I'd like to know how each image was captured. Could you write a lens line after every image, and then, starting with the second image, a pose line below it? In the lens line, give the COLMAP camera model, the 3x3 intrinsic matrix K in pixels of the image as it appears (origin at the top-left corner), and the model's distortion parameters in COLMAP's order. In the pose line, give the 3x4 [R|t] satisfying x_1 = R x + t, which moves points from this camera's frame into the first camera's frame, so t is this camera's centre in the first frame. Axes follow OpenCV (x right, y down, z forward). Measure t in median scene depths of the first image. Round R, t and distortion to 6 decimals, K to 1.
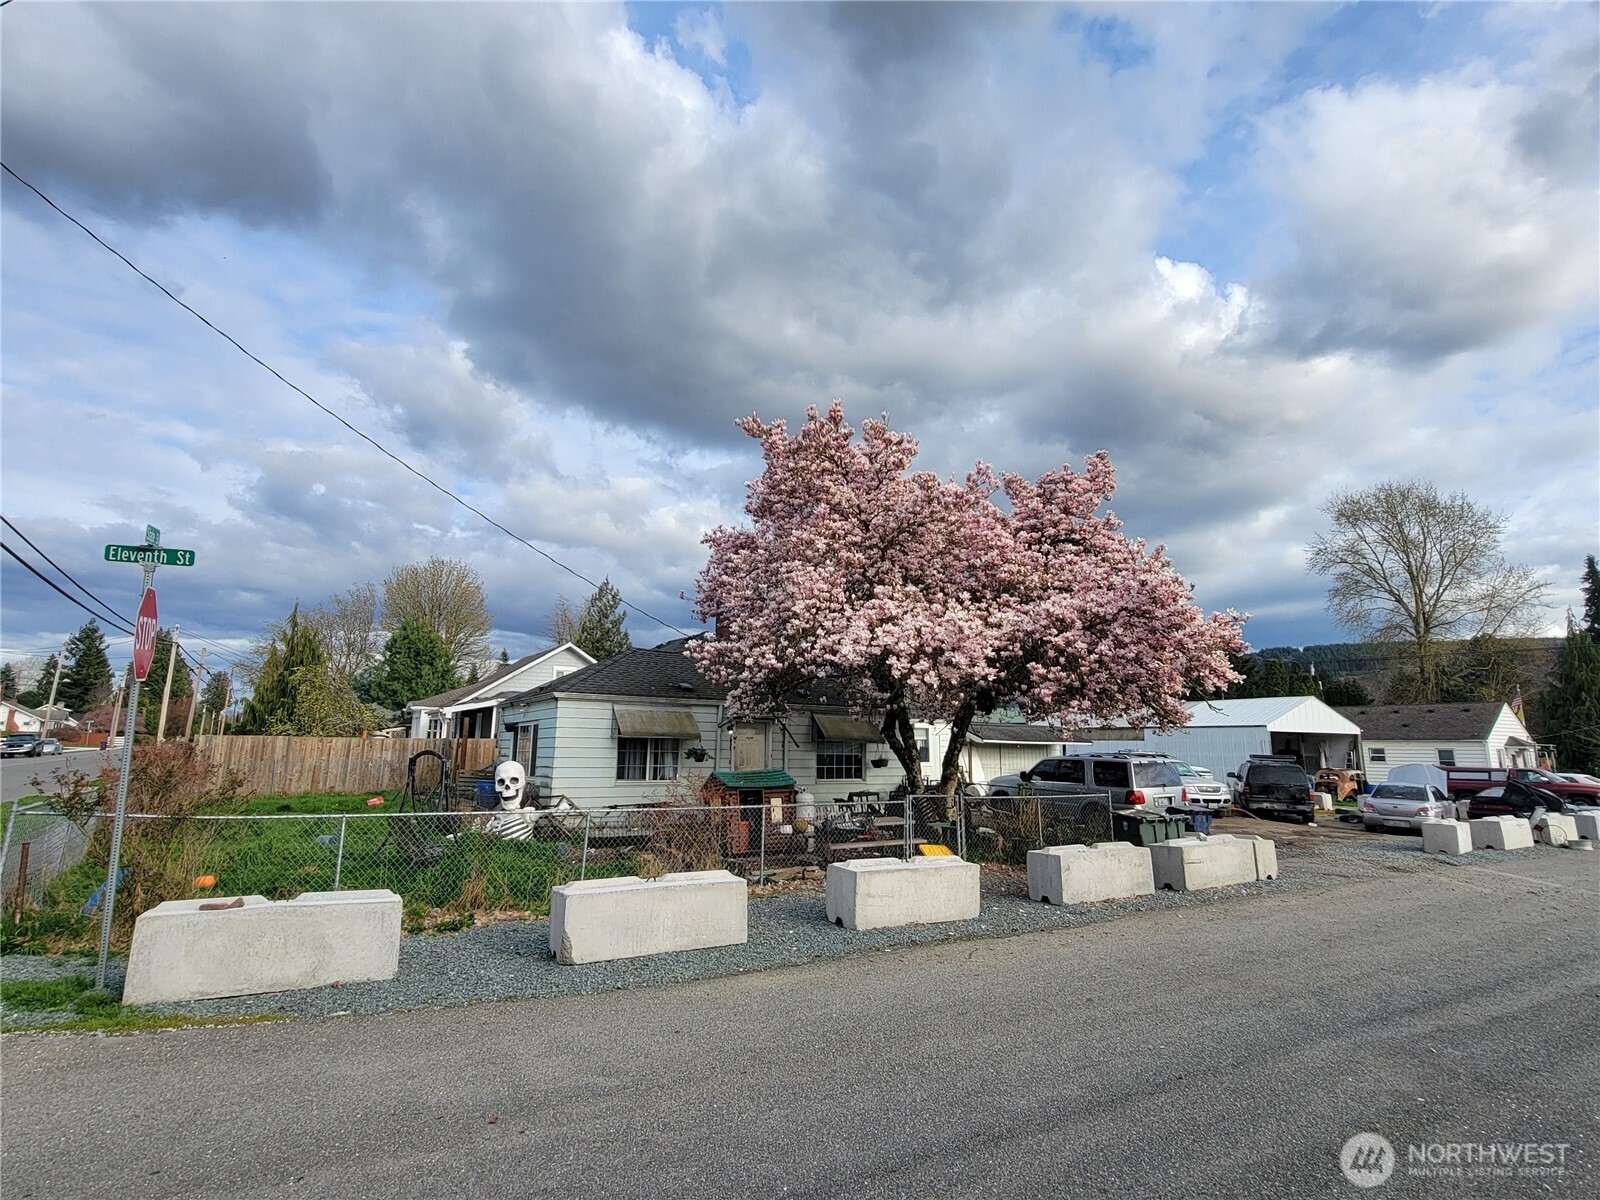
lens RADIAL K [[891.2, 0, 806.0], [0, 891.2, 569.3], [0, 0, 1]] dist [-0.009167, 0.002180]
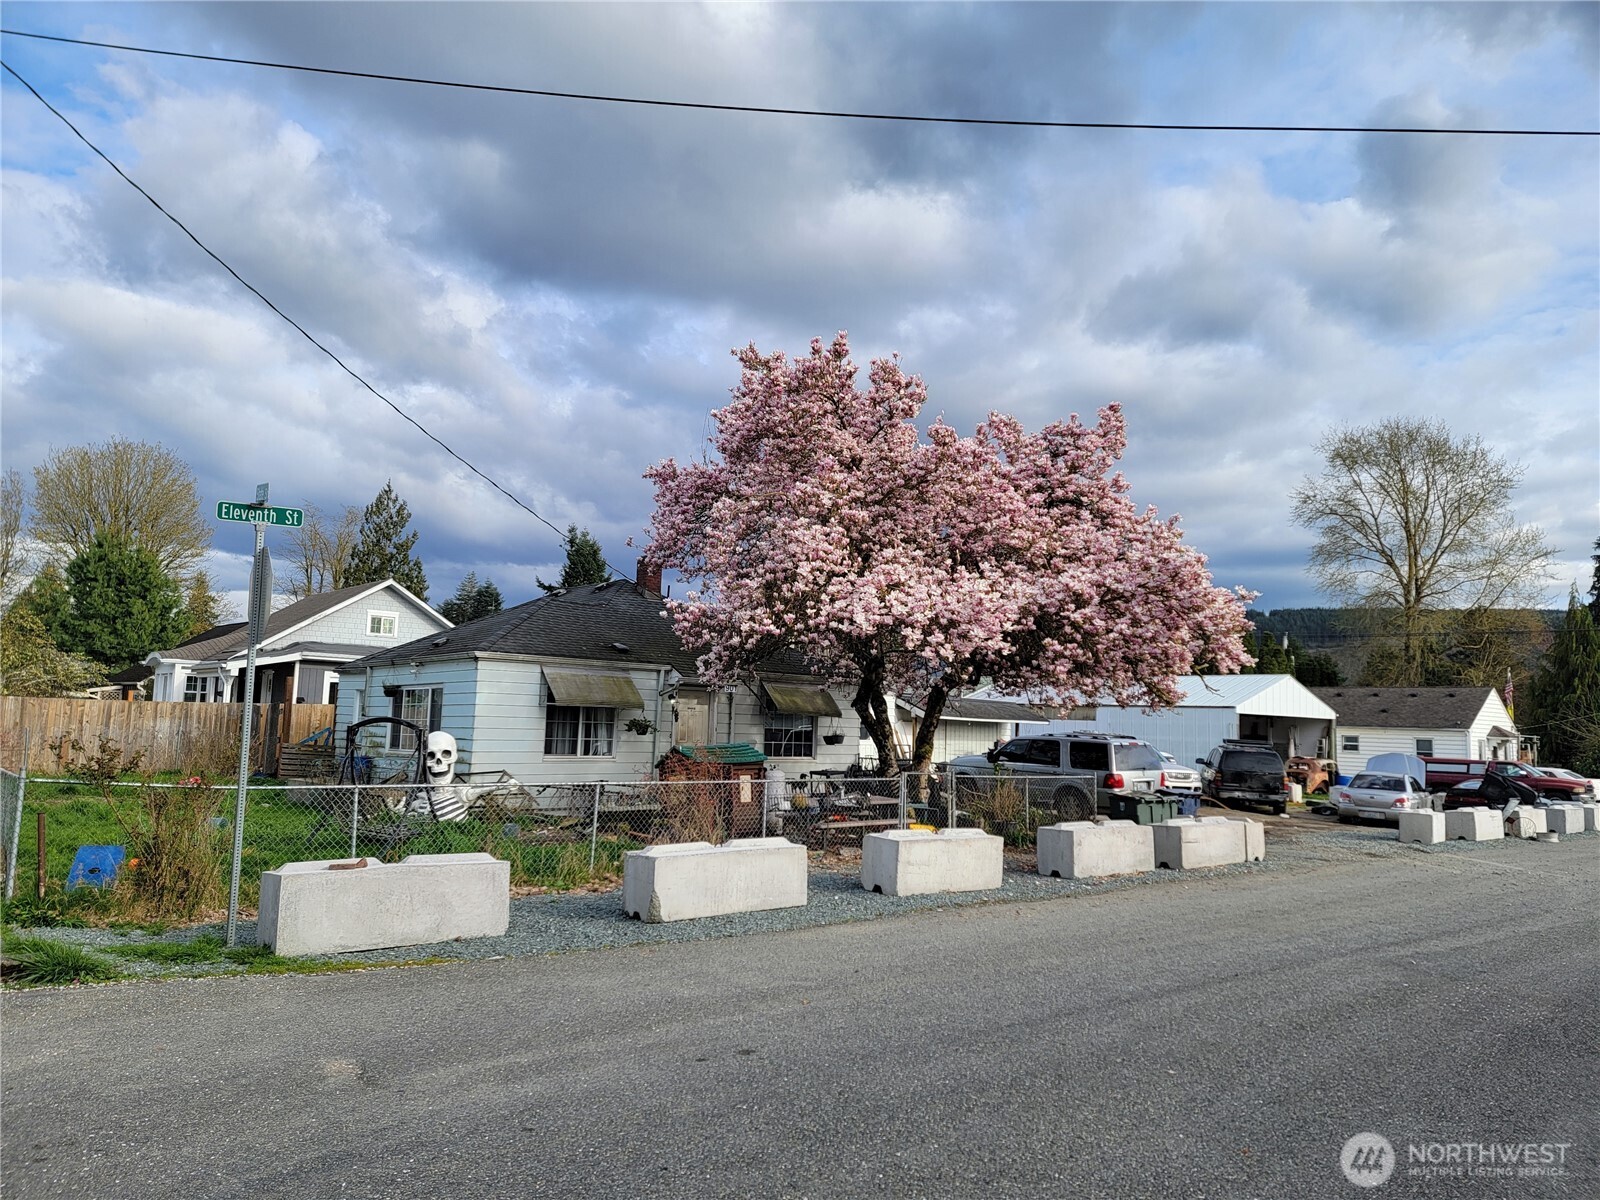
lens RADIAL K [[1267.6, 0, 836.4], [0, 1267.6, 629.5], [0, 0, 1]] dist [0.148641, -0.187213]
pose [[0.980764, 0.031491, 0.192641, -0.182469], [-0.054990, 0.991504, 0.117882, -0.042174], [-0.187292, -0.126208, 0.974163, -0.230543]]
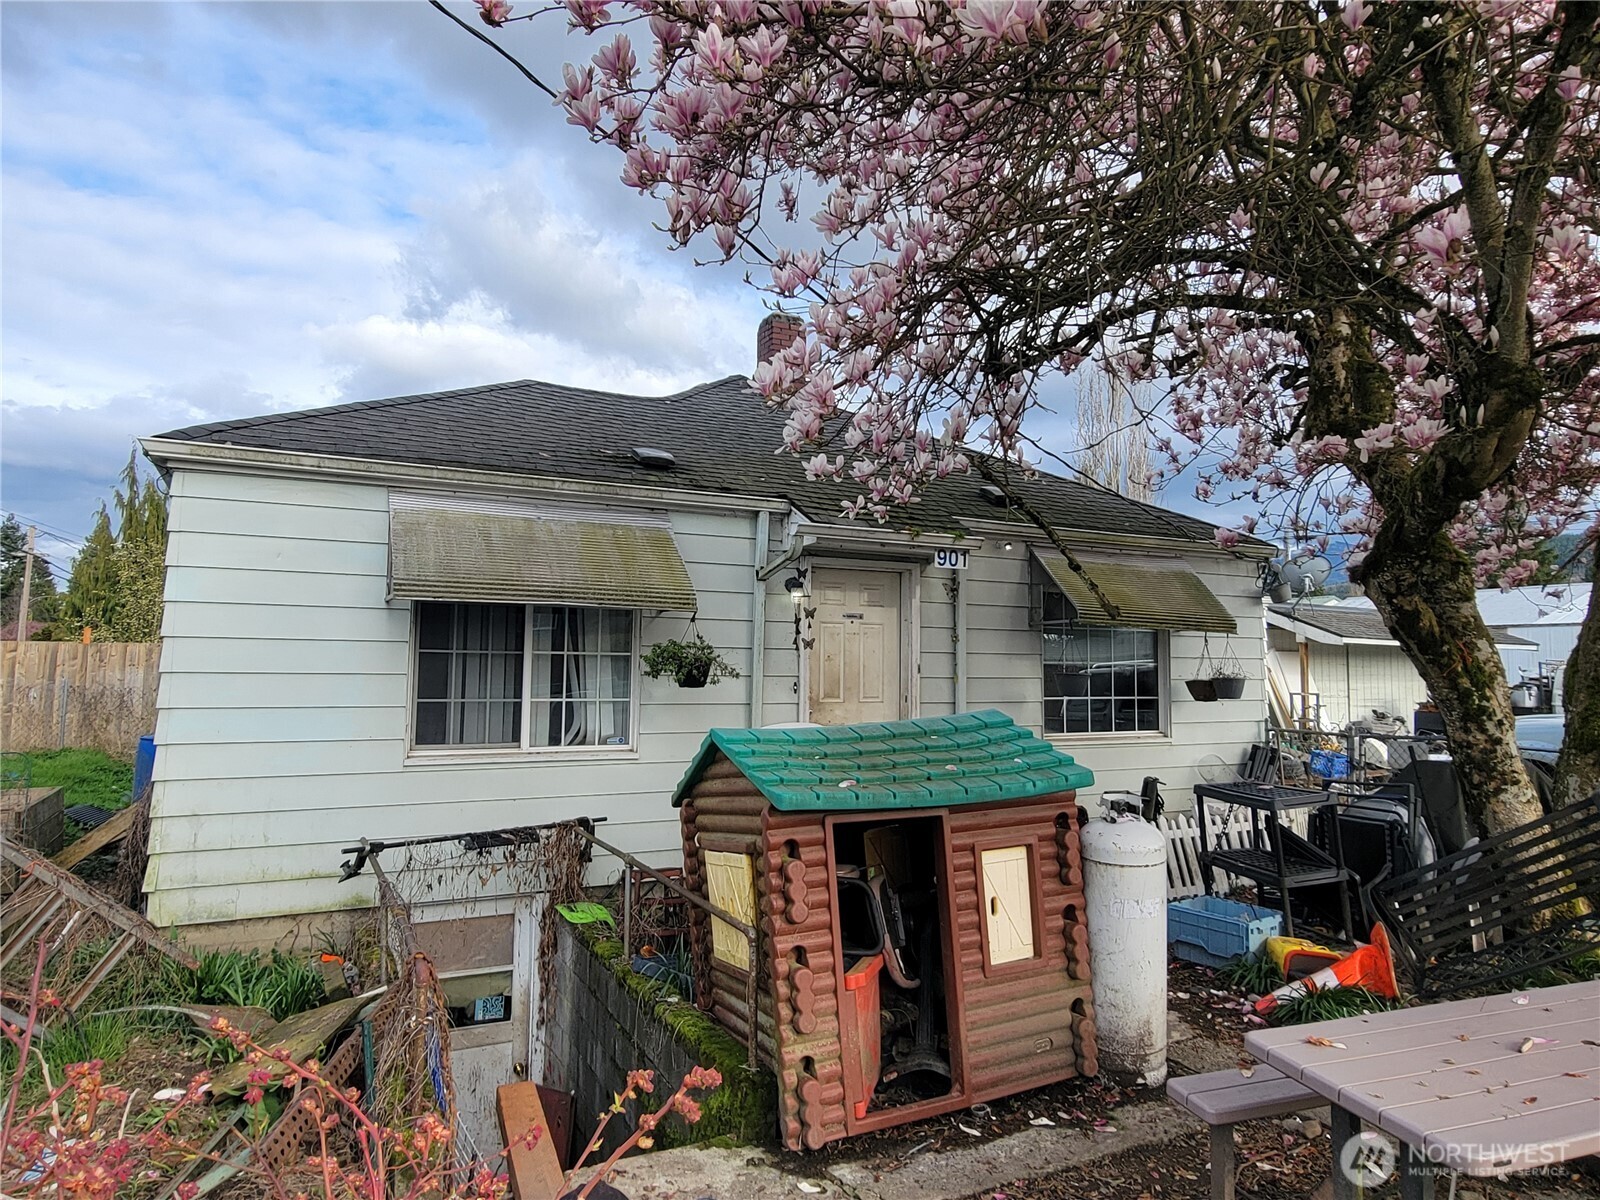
lens RADIAL K [[891.2, 0, 806.0], [0, 891.2, 569.3], [0, 0, 1]] dist [-0.009167, 0.002180]
pose [[0.996618, -0.014122, -0.080954, -0.059105], [0.020790, 0.996405, 0.082129, 0.159224], [0.079503, -0.083534, 0.993328, 0.737873]]
